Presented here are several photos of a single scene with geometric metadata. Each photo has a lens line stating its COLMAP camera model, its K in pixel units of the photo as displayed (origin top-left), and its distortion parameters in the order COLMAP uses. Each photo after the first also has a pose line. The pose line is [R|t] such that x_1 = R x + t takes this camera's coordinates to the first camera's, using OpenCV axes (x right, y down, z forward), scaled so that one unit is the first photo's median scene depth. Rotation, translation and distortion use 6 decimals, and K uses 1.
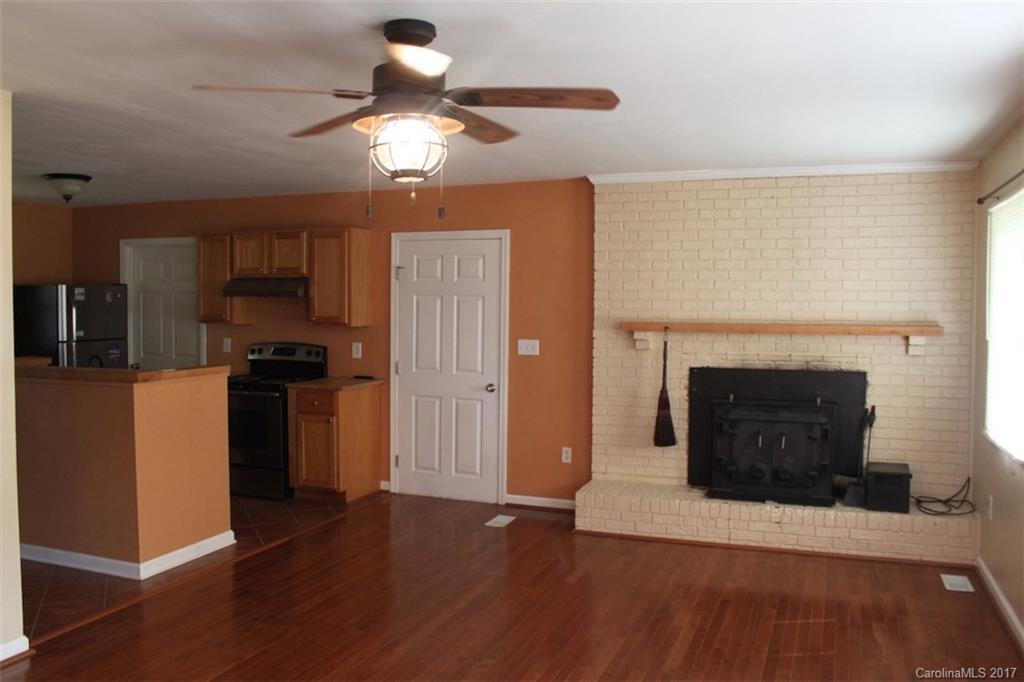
lens RADIAL K [[844.8, 0, 494.9], [0, 844.8, 345.0], [0, 0, 1]] dist [-0.125317, 0.002435]
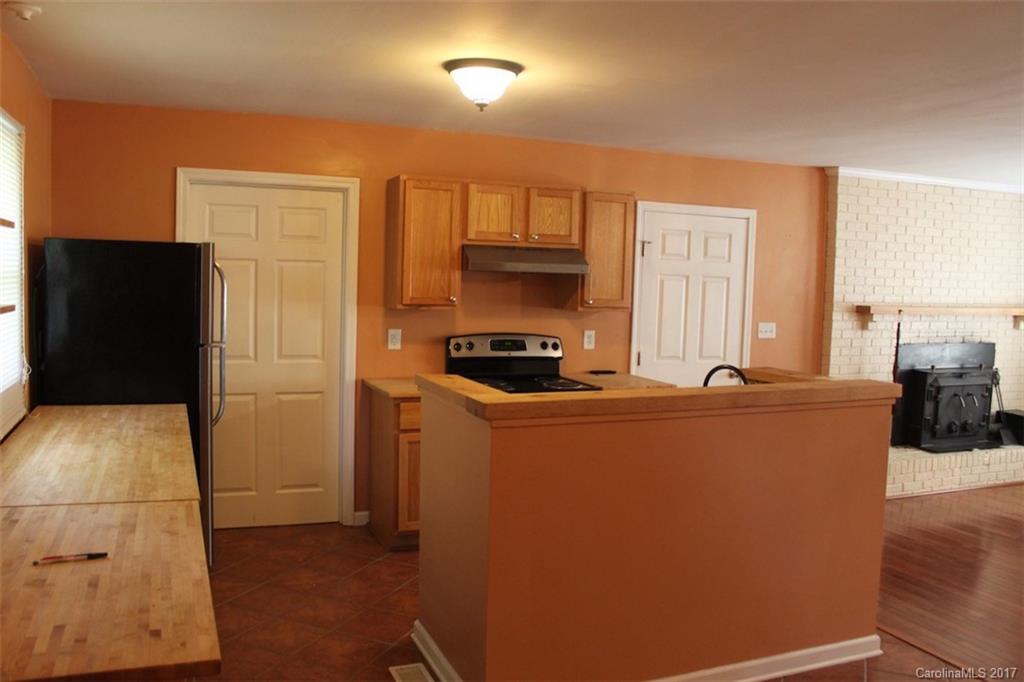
lens RADIAL K [[850.3, 0, 512.0], [0, 850.3, 341.0], [0, 0, 1]] dist [-0.101859, 0.007730]
pose [[0.720044, -0.038578, 0.692855, -0.847369], [0.014722, 0.999078, 0.040329, -0.028908], [-0.693772, -0.018839, 0.719949, 0.486593]]
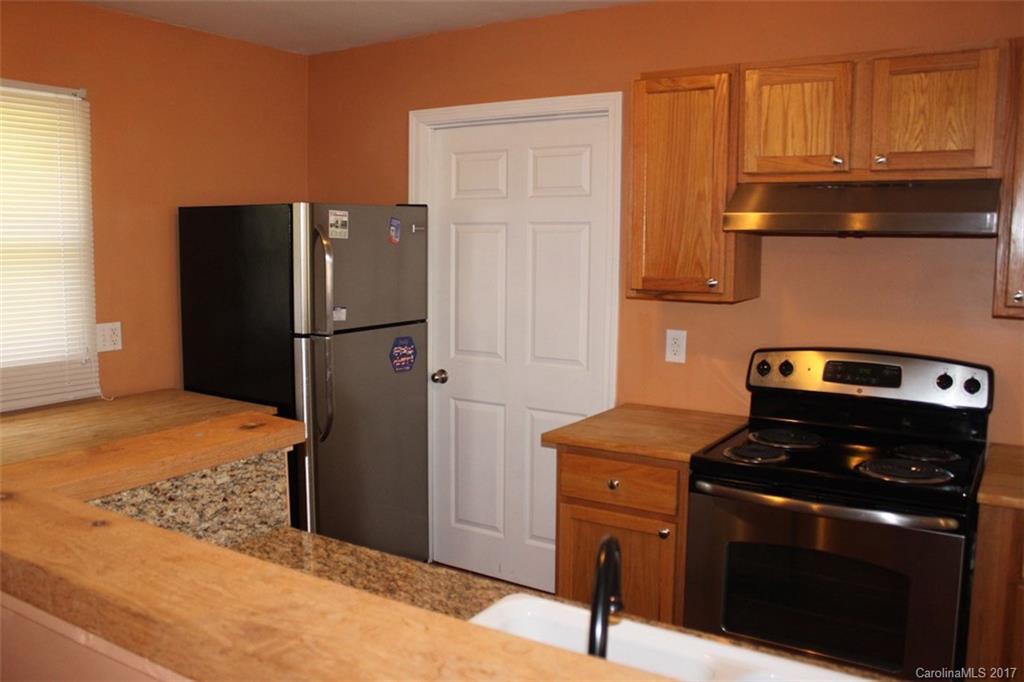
lens RADIAL K [[850.3, 0, 512.0], [0, 850.3, 341.0], [0, 0, 1]] dist [-0.101859, 0.007730]
pose [[0.982737, 0.020776, -0.183838, -0.371060], [-0.008783, 0.997793, 0.065814, -0.034588], [0.184800, -0.063063, 0.980751, 0.638581]]
